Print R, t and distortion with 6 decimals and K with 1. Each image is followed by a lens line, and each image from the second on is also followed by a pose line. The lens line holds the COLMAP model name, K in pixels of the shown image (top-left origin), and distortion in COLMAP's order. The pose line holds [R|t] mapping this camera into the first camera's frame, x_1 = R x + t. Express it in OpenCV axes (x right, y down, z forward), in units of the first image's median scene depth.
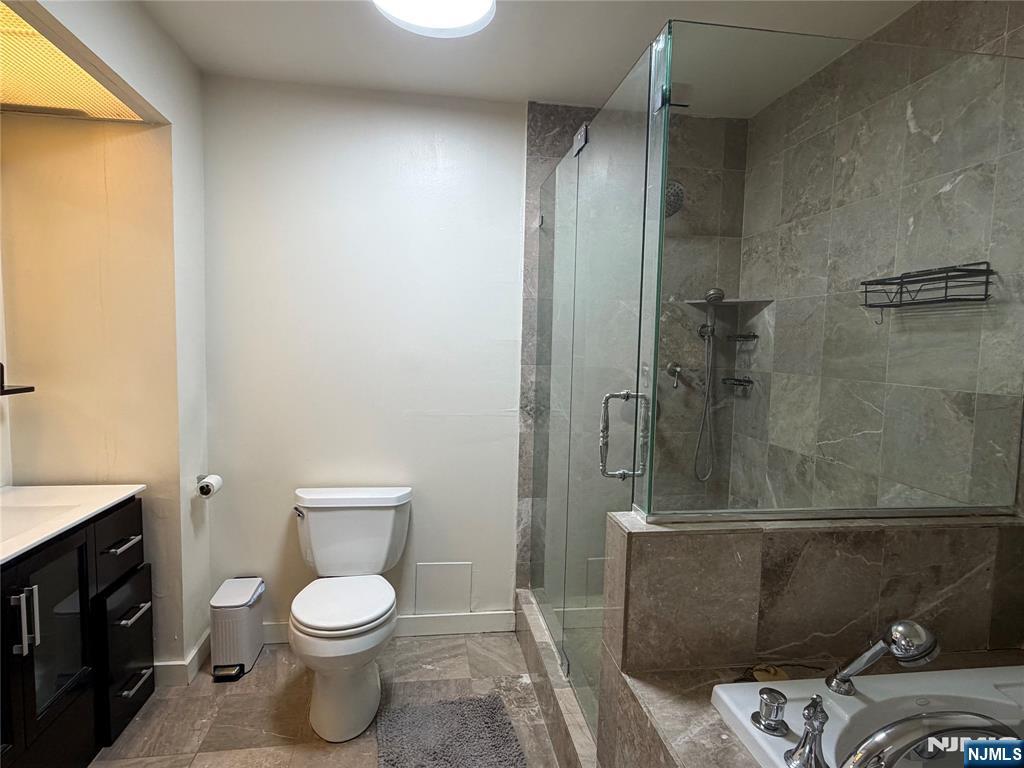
lens RADIAL K [[569.6, 0, 509.6], [0, 569.6, 387.2], [0, 0, 1]] dist [0.001065, 0.000691]
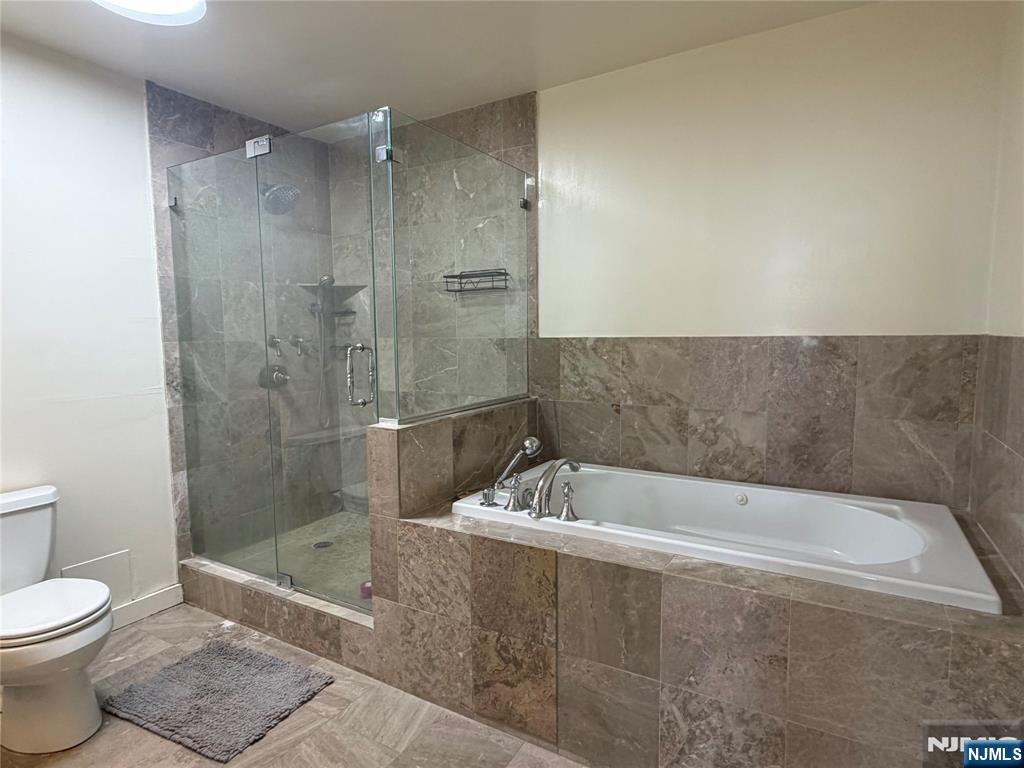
lens RADIAL K [[569.6, 0, 509.6], [0, 569.6, 387.2], [0, 0, 1]] dist [0.001065, 0.000691]
pose [[0.626908, -0.106499, 0.771780, -0.479424], [0.088648, 0.993930, 0.065146, 0.037072], [-0.774033, 0.027576, 0.632544, -0.147446]]
